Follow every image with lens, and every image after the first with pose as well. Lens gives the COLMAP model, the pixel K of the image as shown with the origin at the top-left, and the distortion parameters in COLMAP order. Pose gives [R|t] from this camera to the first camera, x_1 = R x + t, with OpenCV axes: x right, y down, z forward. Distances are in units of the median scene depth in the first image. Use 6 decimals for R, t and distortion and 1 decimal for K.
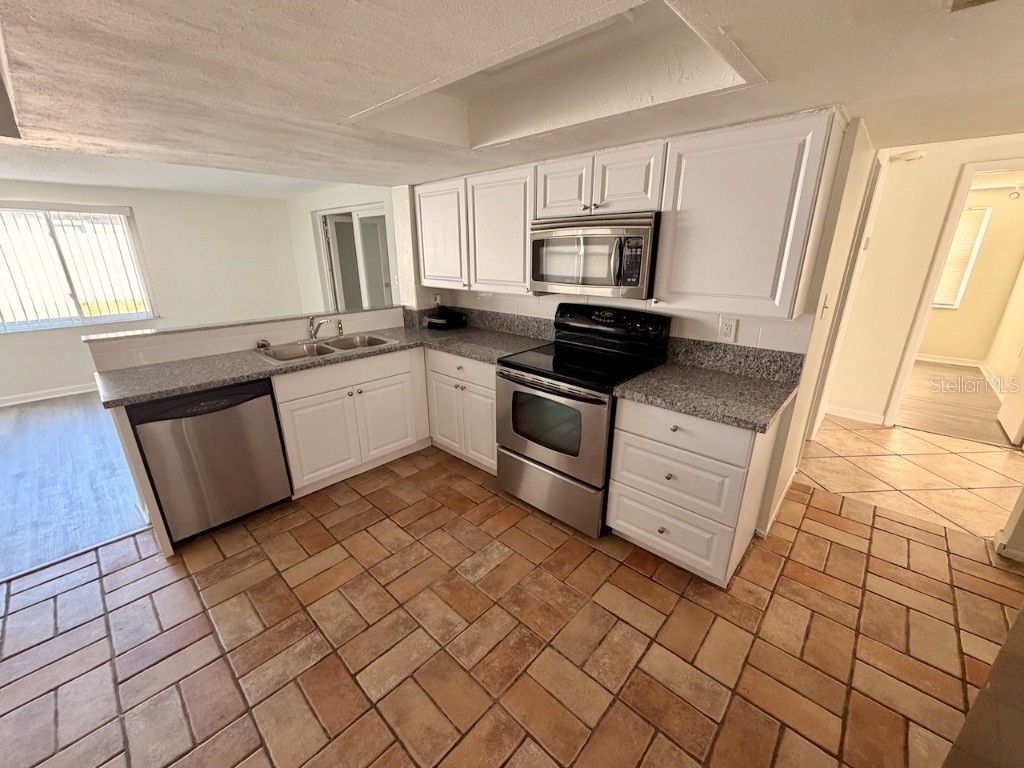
lens RADIAL K [[407.9, 0, 508.9], [0, 407.9, 383.1], [0, 0, 1]] dist [-0.002959, 0.000603]
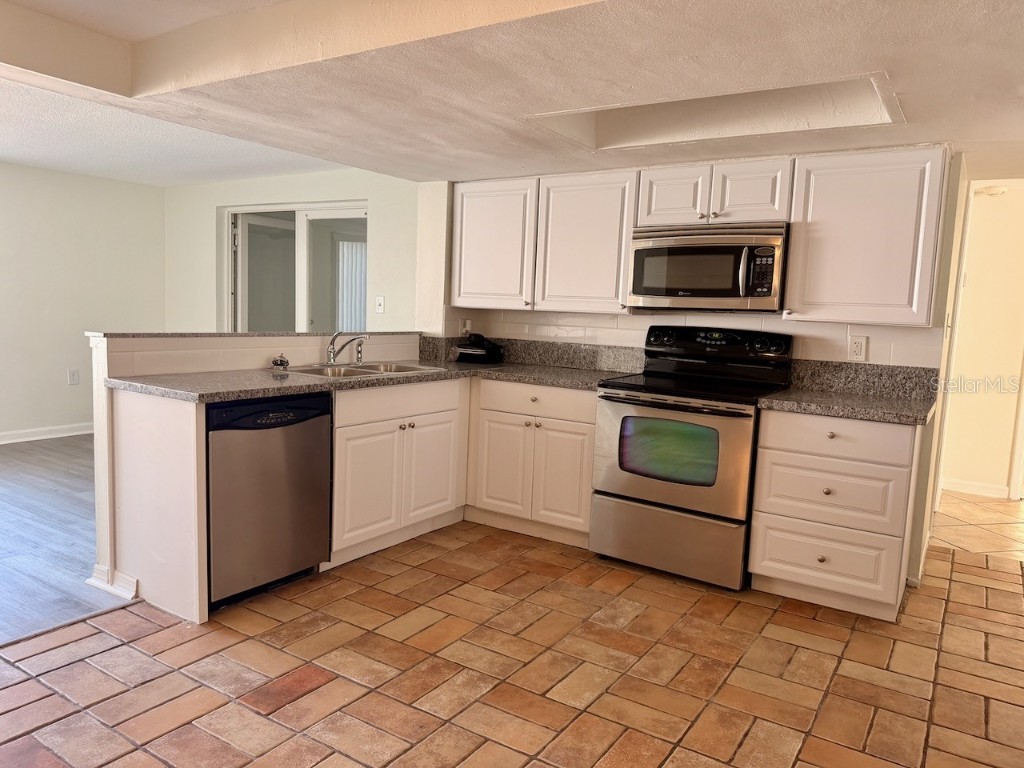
lens RADIAL K [[721.4, 0, 507.1], [0, 721.4, 382.9], [0, 0, 1]] dist [0.037867, -0.049062]
pose [[0.984623, 0.025218, 0.172865, -0.535466], [0.010689, 0.978975, -0.203698, 0.276727], [-0.174368, 0.202413, 0.963652, -0.443020]]
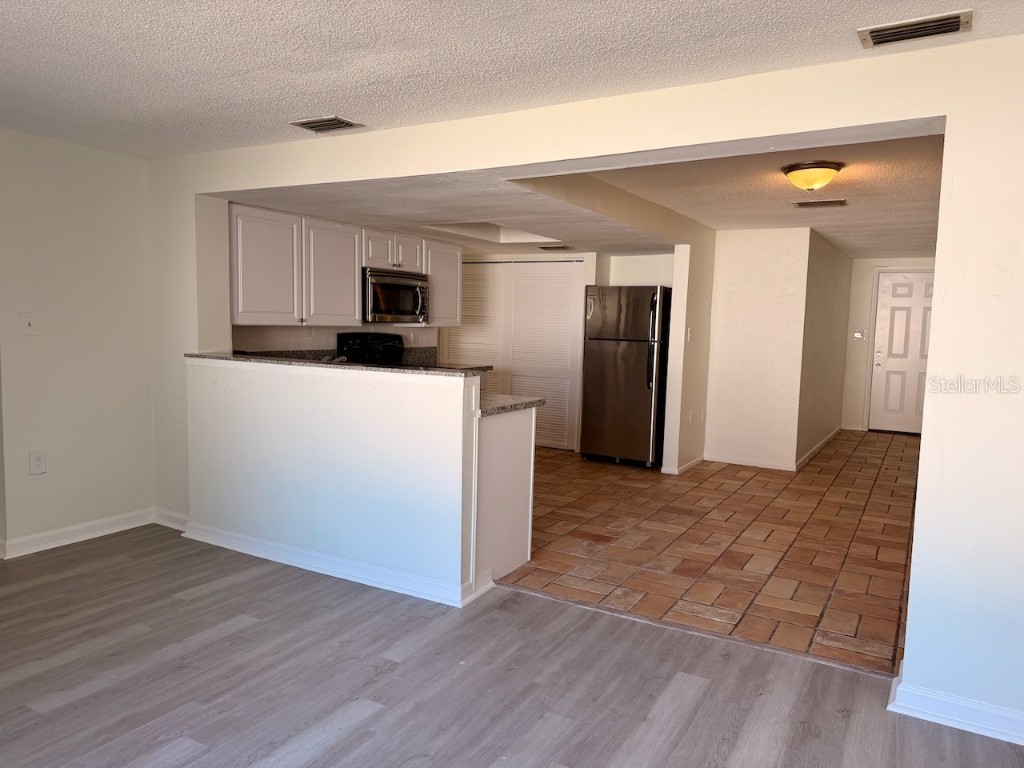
lens RADIAL K [[721.4, 0, 499.7], [0, 721.4, 391.4], [0, 0, 1]] dist [0.037867, -0.049062]
pose [[-0.212479, -0.095175, 0.972520, -2.611329], [0.282486, 0.946768, 0.154373, -0.296590], [-0.935443, 0.307524, -0.174283, 1.269571]]
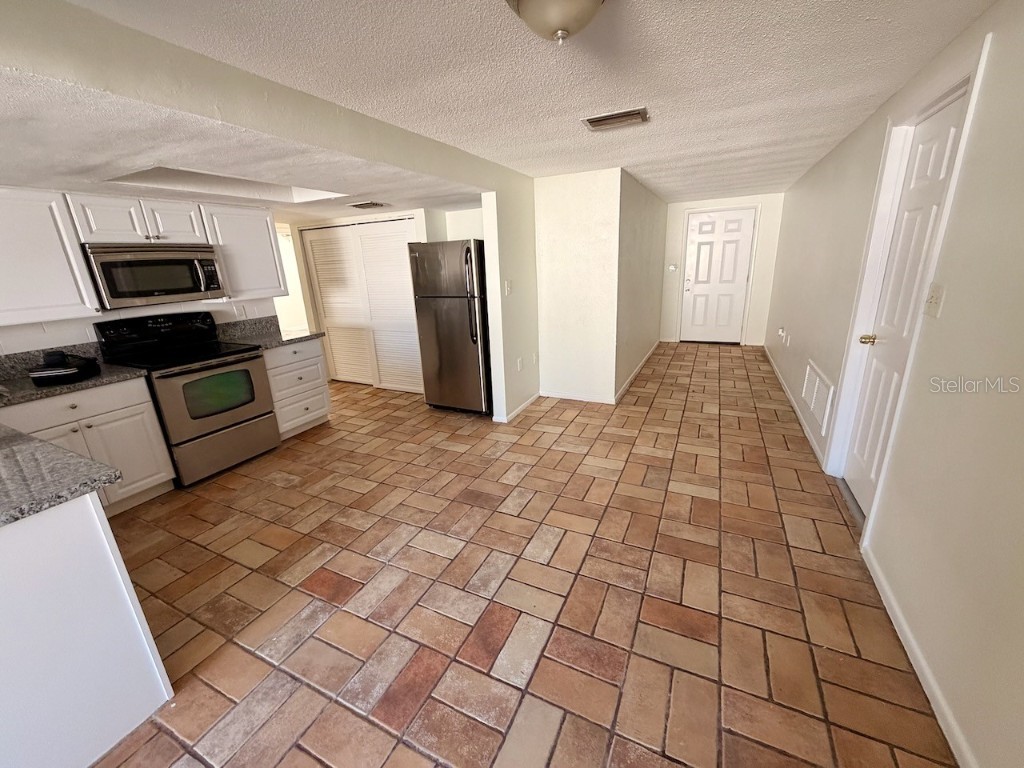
lens RADIAL K [[407.9, 0, 512.0], [0, 407.9, 384.1], [0, 0, 1]] dist [-0.002959, 0.000603]
pose [[-0.295621, -0.259154, 0.919482, -1.517969], [0.342953, 0.869549, 0.355343, -0.084146], [-0.891623, 0.420386, -0.168179, 0.377040]]
